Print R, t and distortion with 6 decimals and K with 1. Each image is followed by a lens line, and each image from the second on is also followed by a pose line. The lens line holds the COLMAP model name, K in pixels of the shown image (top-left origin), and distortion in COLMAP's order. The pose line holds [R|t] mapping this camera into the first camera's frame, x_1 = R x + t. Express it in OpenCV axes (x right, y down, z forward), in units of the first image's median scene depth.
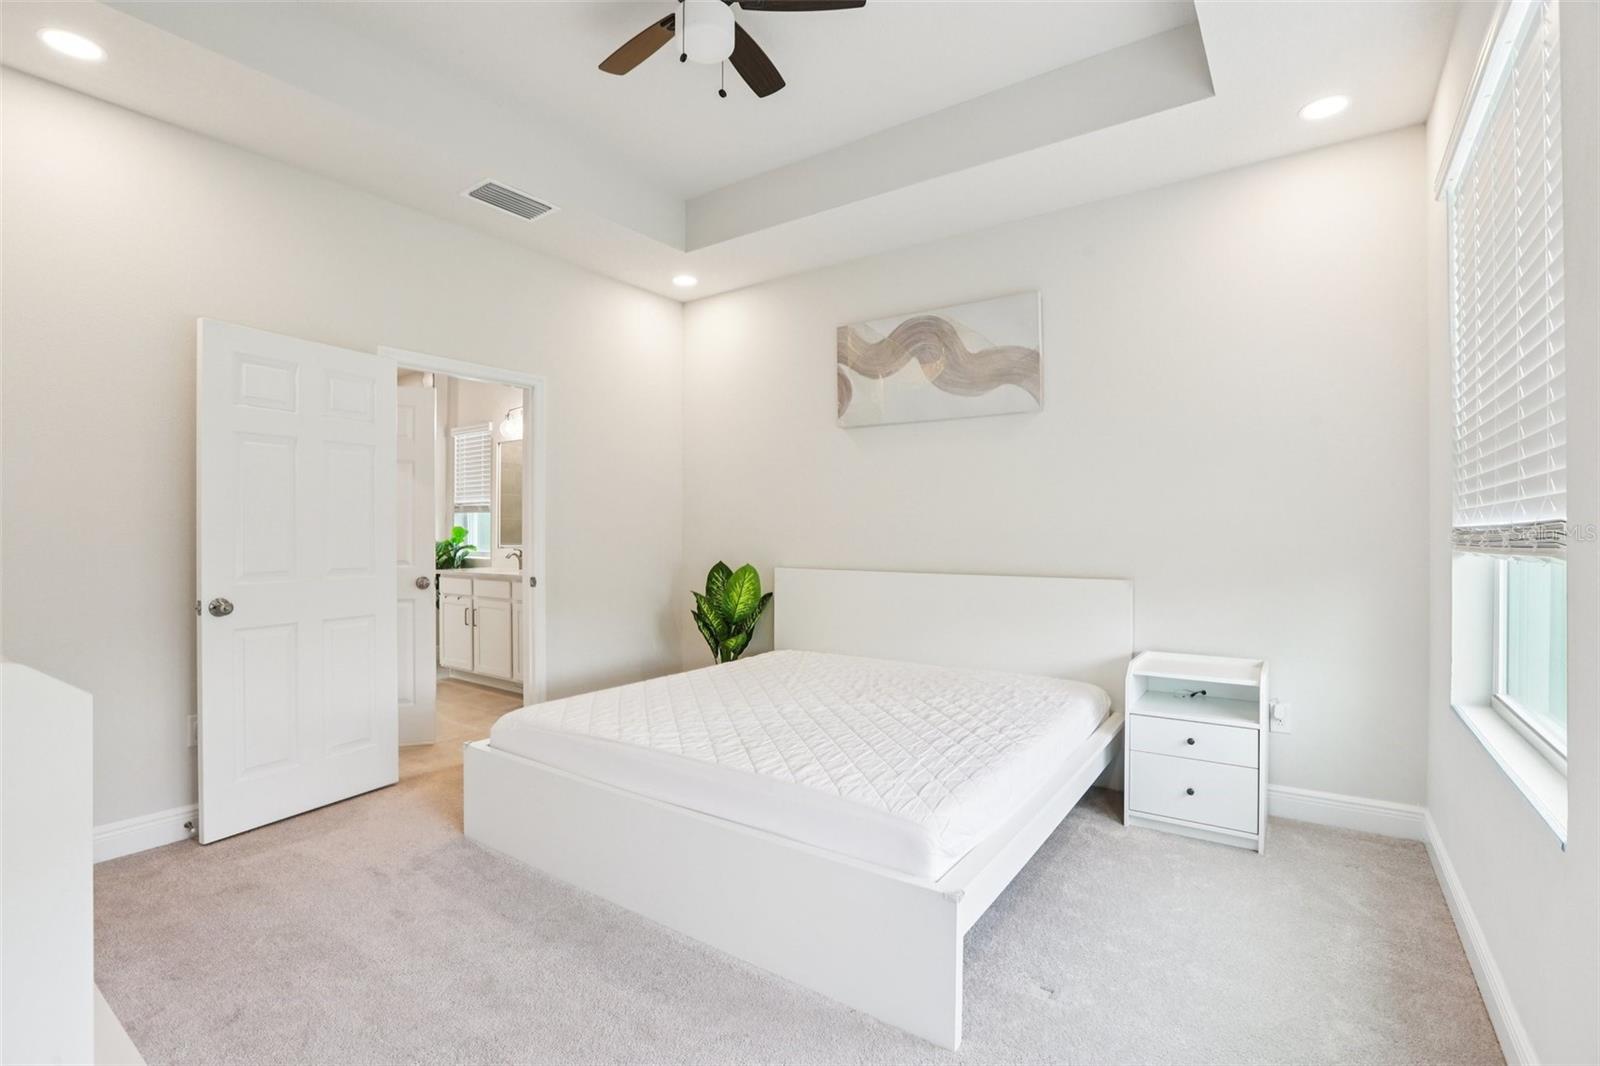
lens RADIAL K [[735.9, 0, 803.7], [0, 735.9, 535.8], [0, 0, 1]] dist [-0.058344, 0.028292]
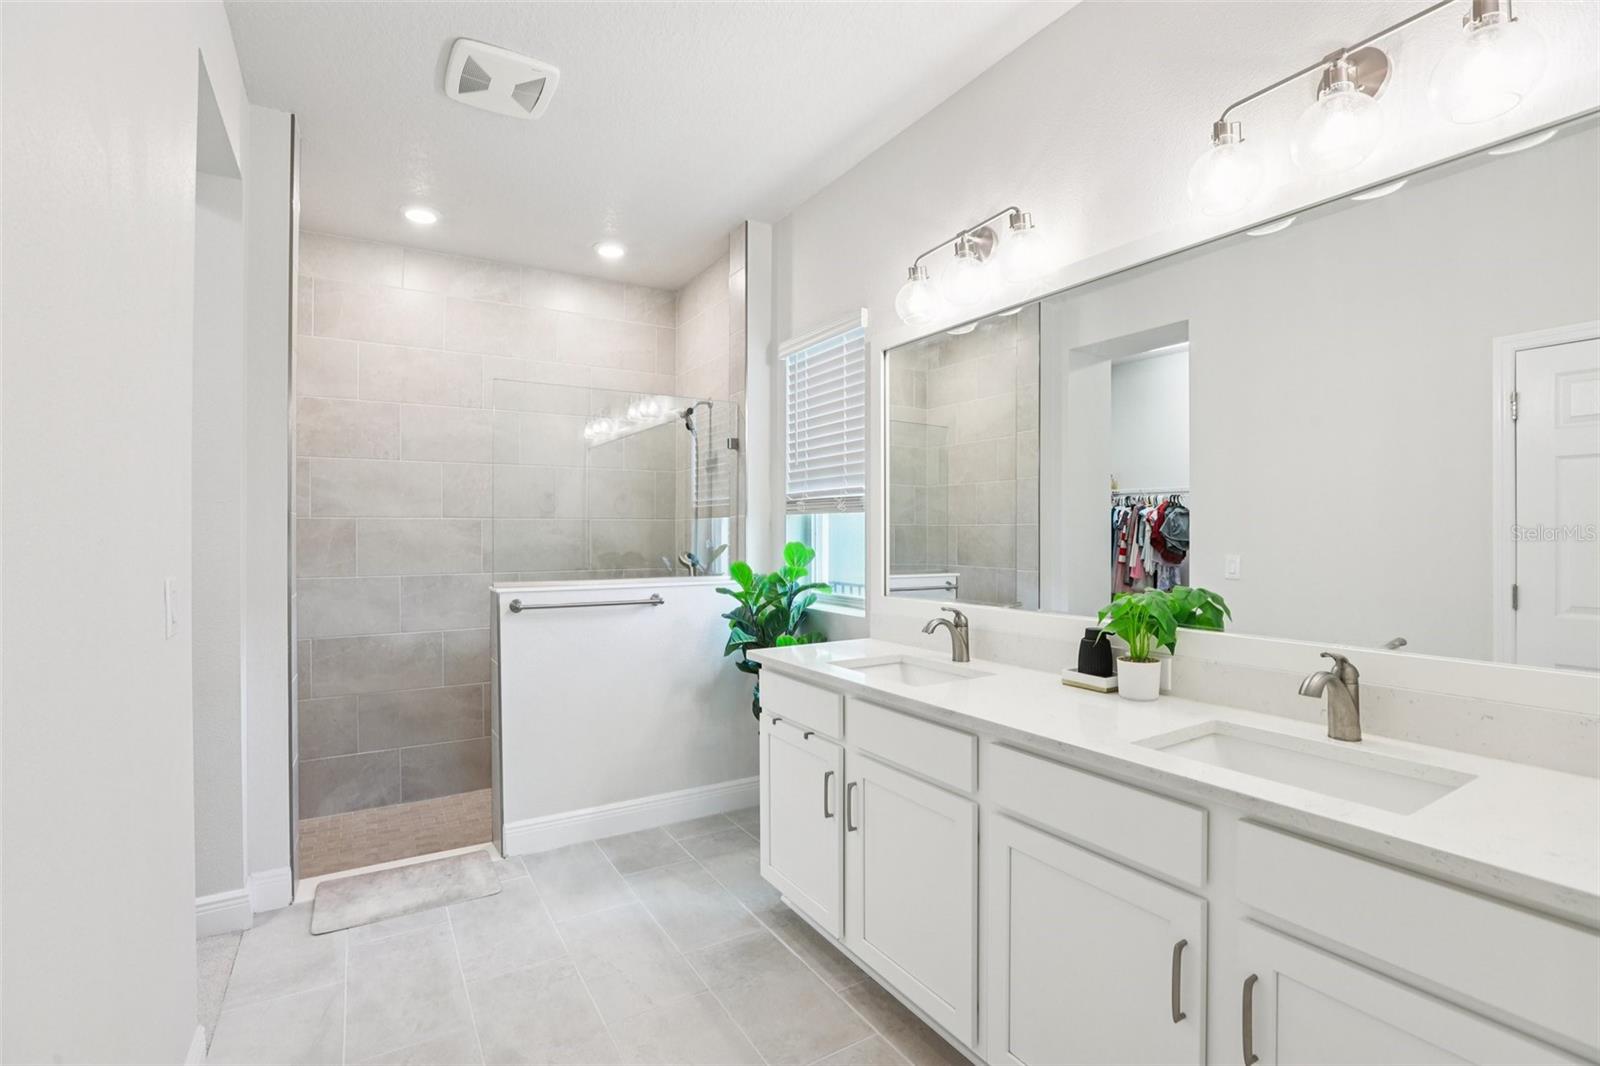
lens RADIAL K [[735.9, 0, 803.7], [0, 735.9, 535.8], [0, 0, 1]] dist [-0.058344, 0.028292]
pose [[0.920815, -0.002425, -0.389992, -0.287235], [0.002243, 0.999997, -0.000921, -0.017094], [0.389993, -0.000026, 0.920818, 0.569118]]
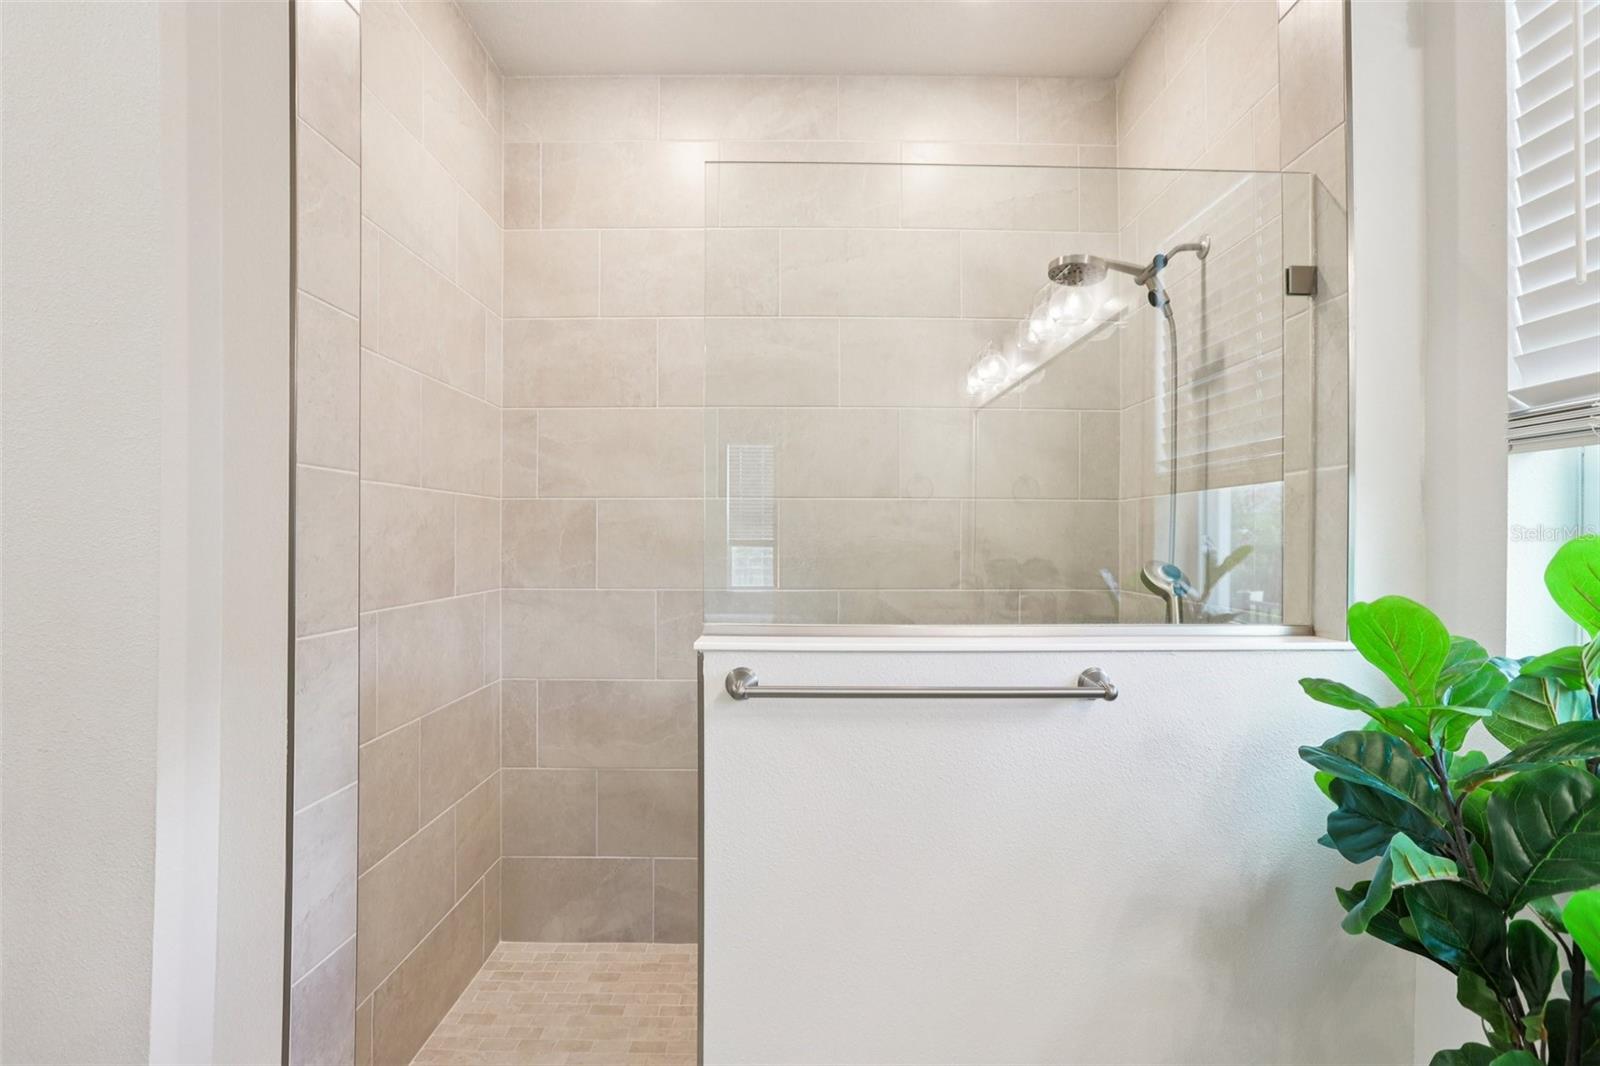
lens RADIAL K [[700.8, 0, 793.1], [0, 700.8, 541.2], [0, 0, 1]] dist [-0.052756, -0.000089]
pose [[0.562937, 0.002960, -0.826494, -0.470723], [-0.006500, 0.999979, -0.000845, -0.011236], [0.826474, 0.005848, 0.562944, 0.824466]]
